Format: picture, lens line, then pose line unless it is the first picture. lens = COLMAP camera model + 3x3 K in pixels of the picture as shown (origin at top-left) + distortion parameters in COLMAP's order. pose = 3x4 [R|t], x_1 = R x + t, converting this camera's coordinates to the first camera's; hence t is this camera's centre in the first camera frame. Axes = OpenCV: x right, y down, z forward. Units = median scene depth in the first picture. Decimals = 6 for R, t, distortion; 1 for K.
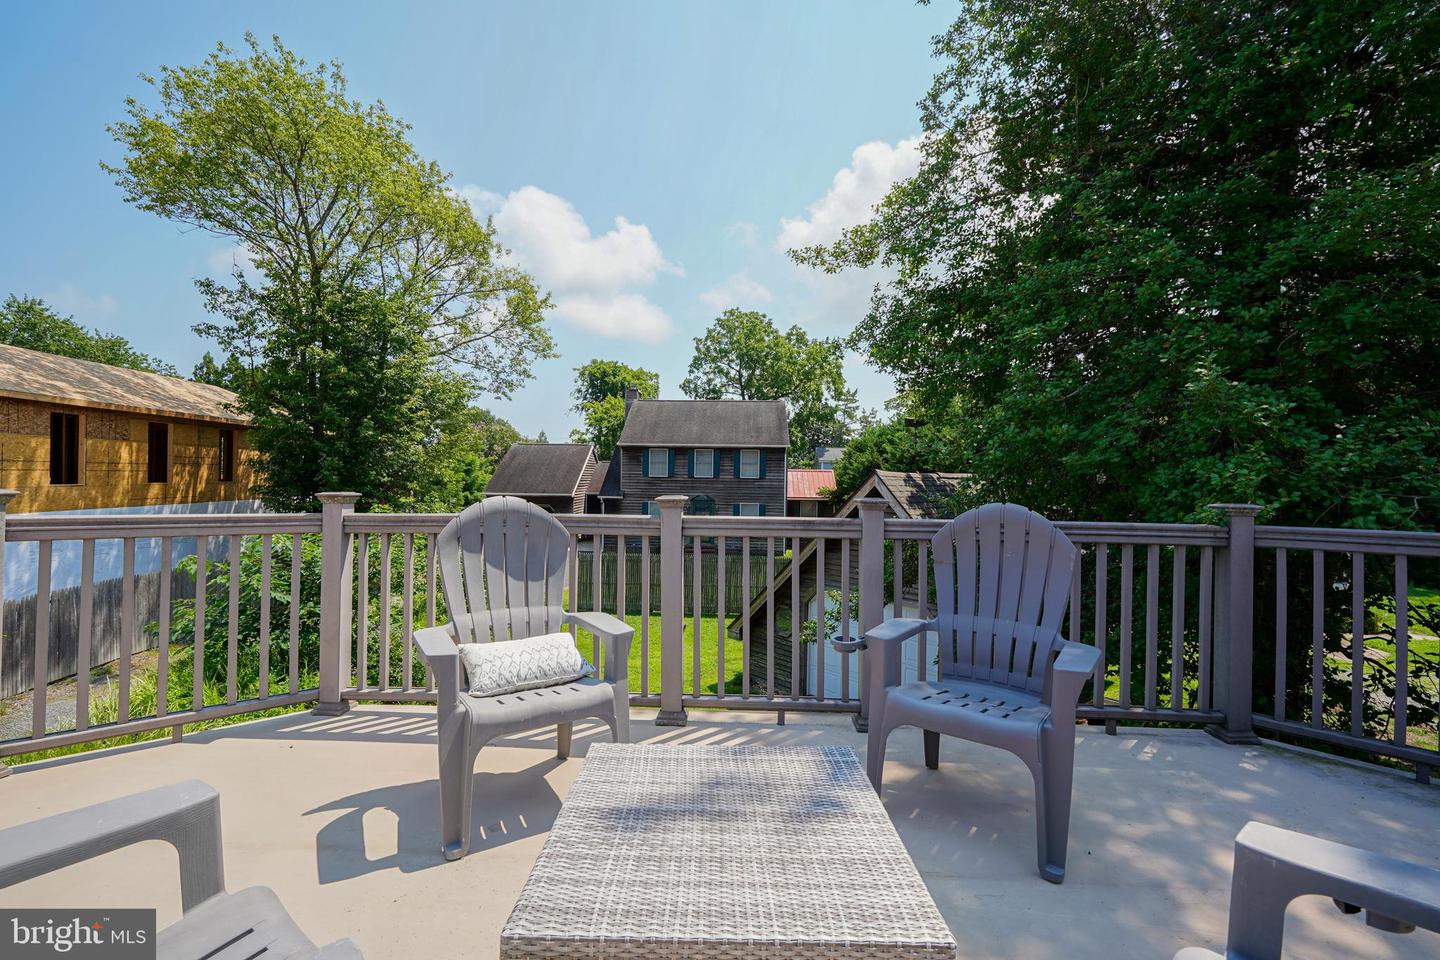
lens RADIAL K [[625.1, 0, 713.5], [0, 625.1, 475.6], [0, 0, 1]] dist [-0.008753, 0.008366]
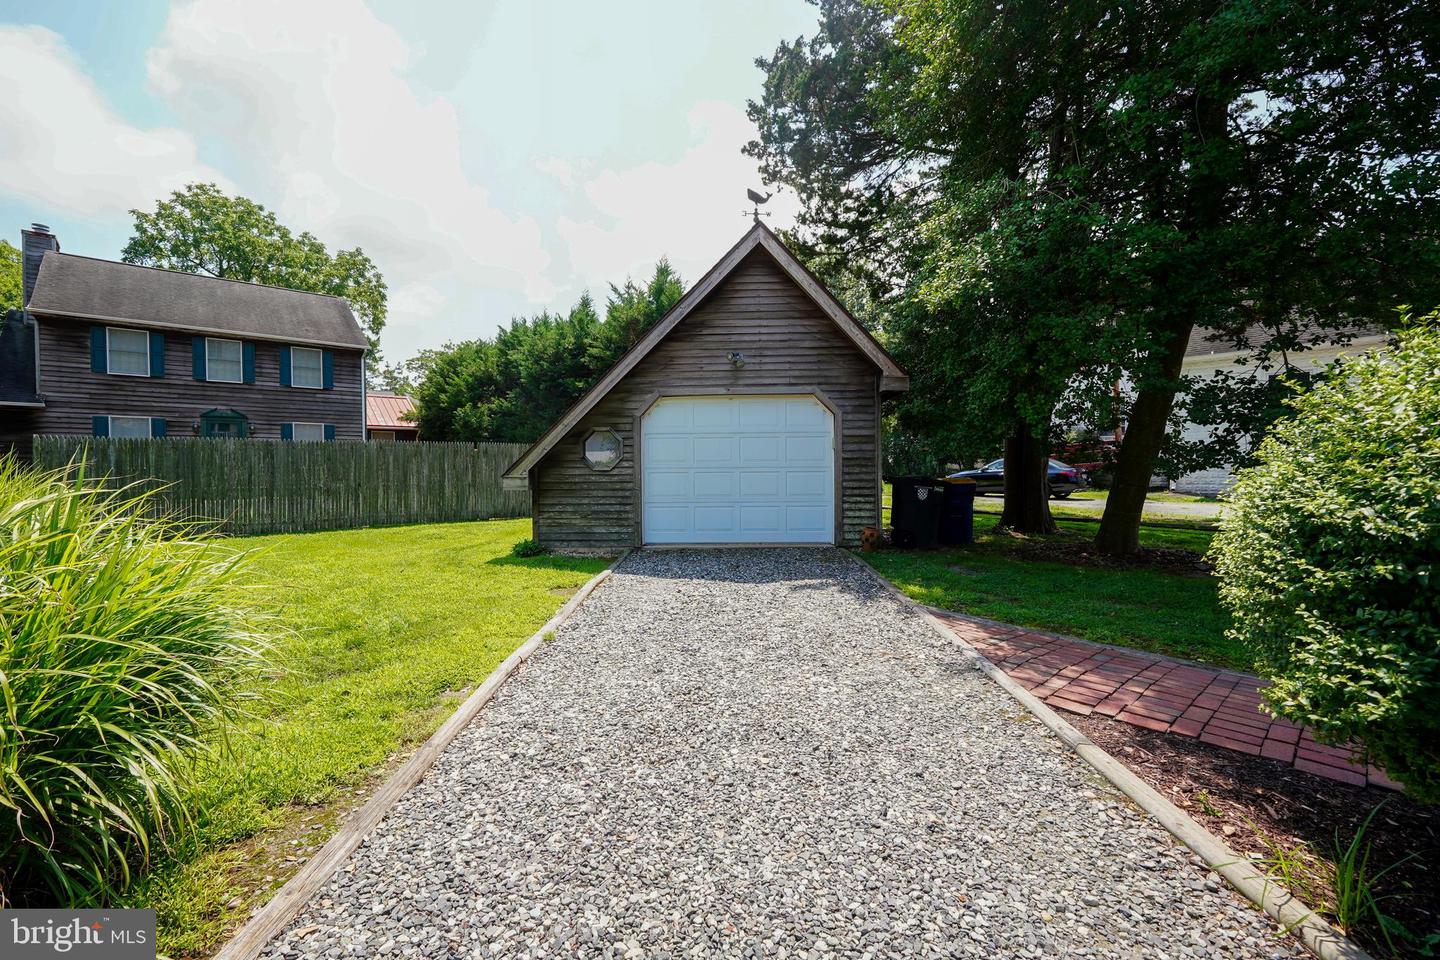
lens RADIAL K [[620.9, 0, 720.0], [0, 620.9, 480.0], [0, 0, 1]] dist [-0.007992, 0.005891]
pose [[0.703115, -0.038348, 0.710042, -0.078592], [0.025606, 0.999263, 0.028612, 0.068072], [-0.710615, -0.001936, 0.703578, 0.116484]]
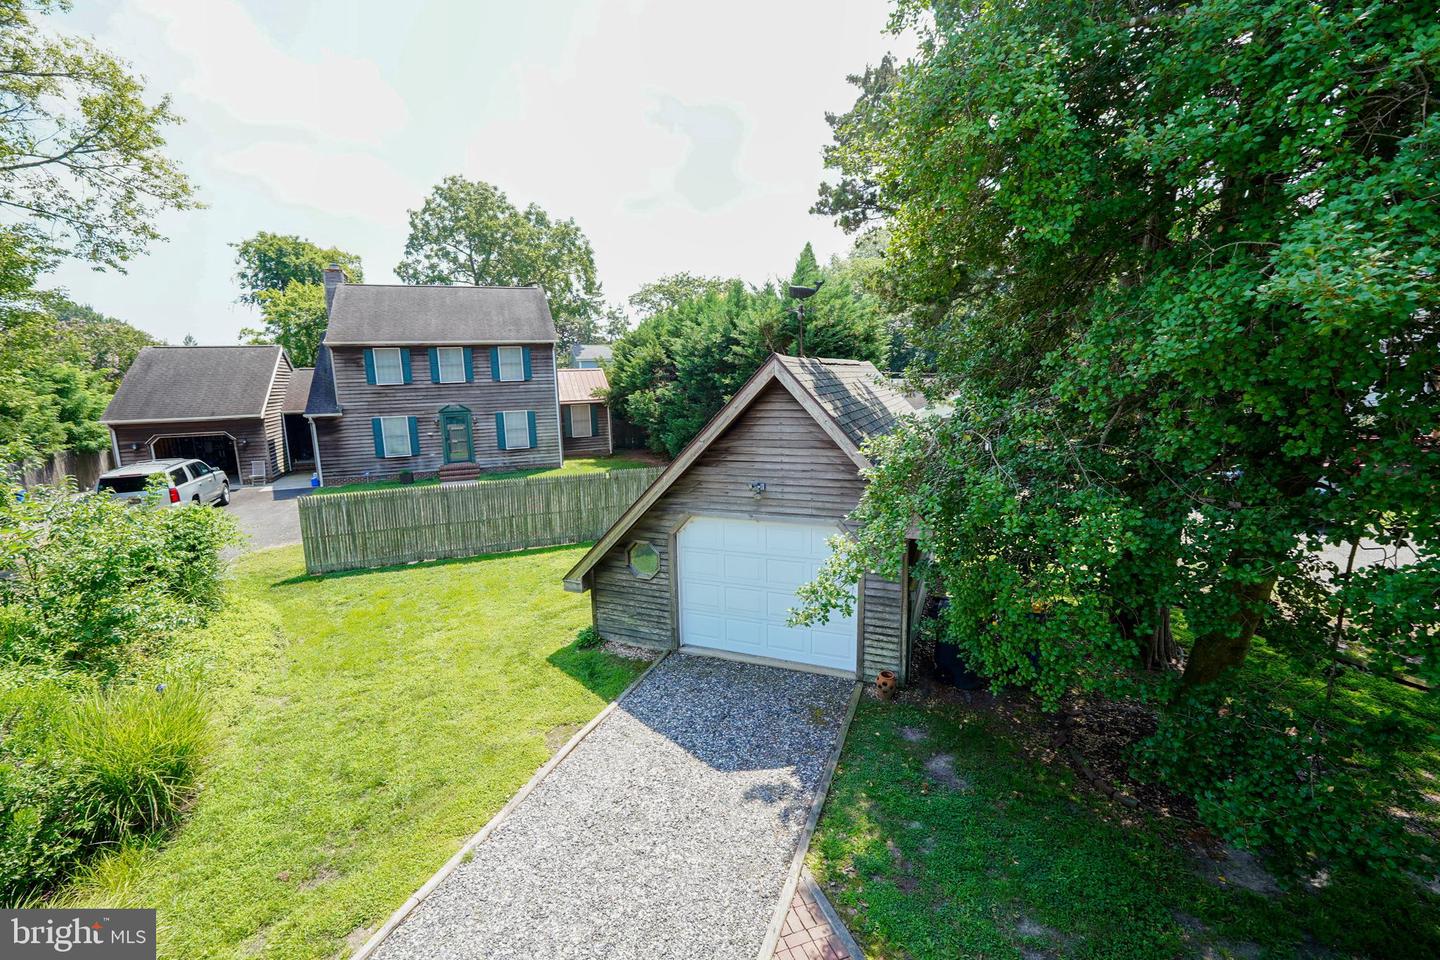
lens RADIAL K [[625.1, 0, 713.5], [0, 625.1, 475.6], [0, 0, 1]] dist [-0.008753, 0.008366]
pose [[0.912275, -0.106776, 0.395416, -0.027623], [0.044777, 0.985634, 0.162849, 0.003429], [-0.407124, -0.130858, 0.903950, 0.081794]]
